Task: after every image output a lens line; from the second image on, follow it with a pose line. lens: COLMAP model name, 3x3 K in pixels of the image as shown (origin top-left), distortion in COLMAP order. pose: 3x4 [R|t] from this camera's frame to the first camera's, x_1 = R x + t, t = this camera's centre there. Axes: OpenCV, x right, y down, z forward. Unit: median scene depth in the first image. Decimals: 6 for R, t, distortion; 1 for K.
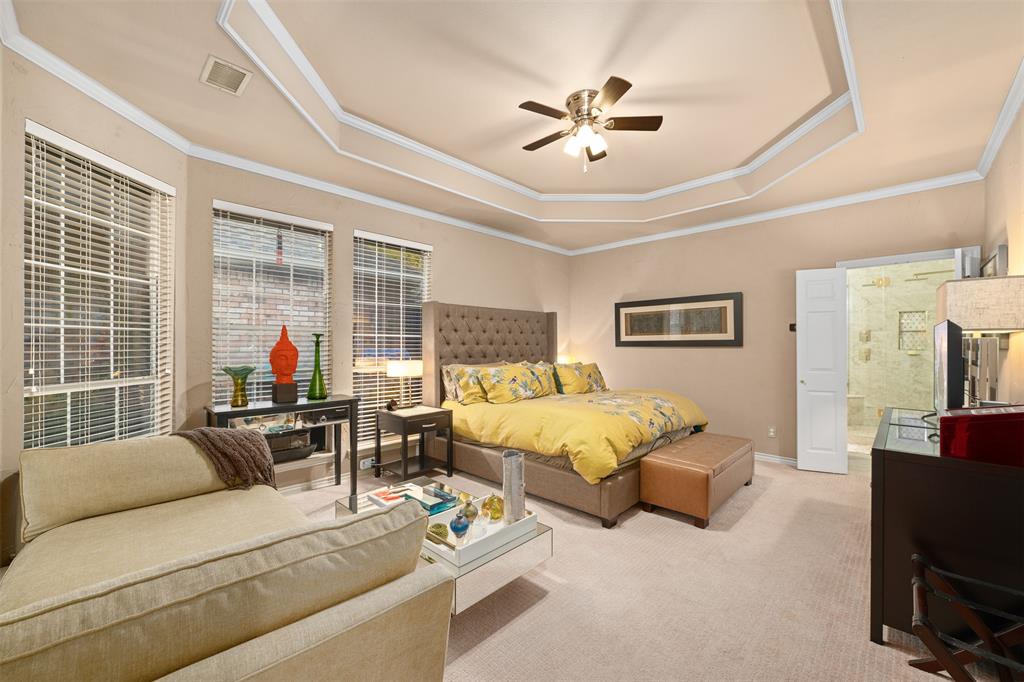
lens RADIAL K [[404.7, 0, 516.7], [0, 404.7, 338.4], [0, 0, 1]] dist [-0.002081, -0.000221]
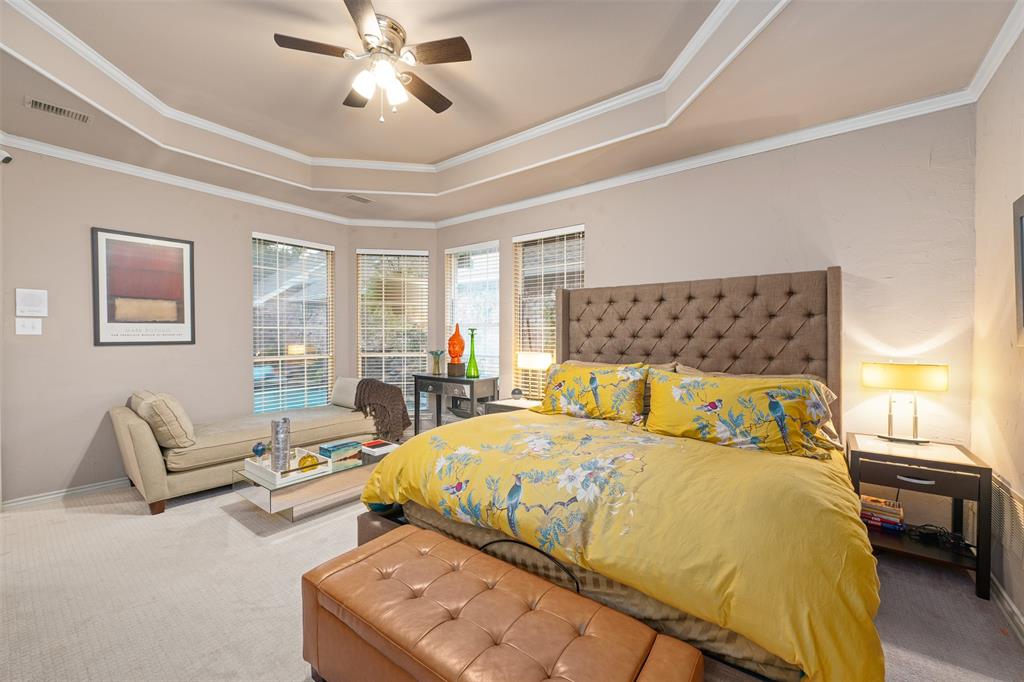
lens RADIAL K [[404.7, 0, 516.7], [0, 404.7, 338.4], [0, 0, 1]] dist [-0.002081, -0.000221]
pose [[0.119246, 0.009780, -0.992817, 0.723505], [0.011872, 0.999866, 0.011275, 0.006610], [0.992794, -0.013131, 0.119114, 0.832224]]
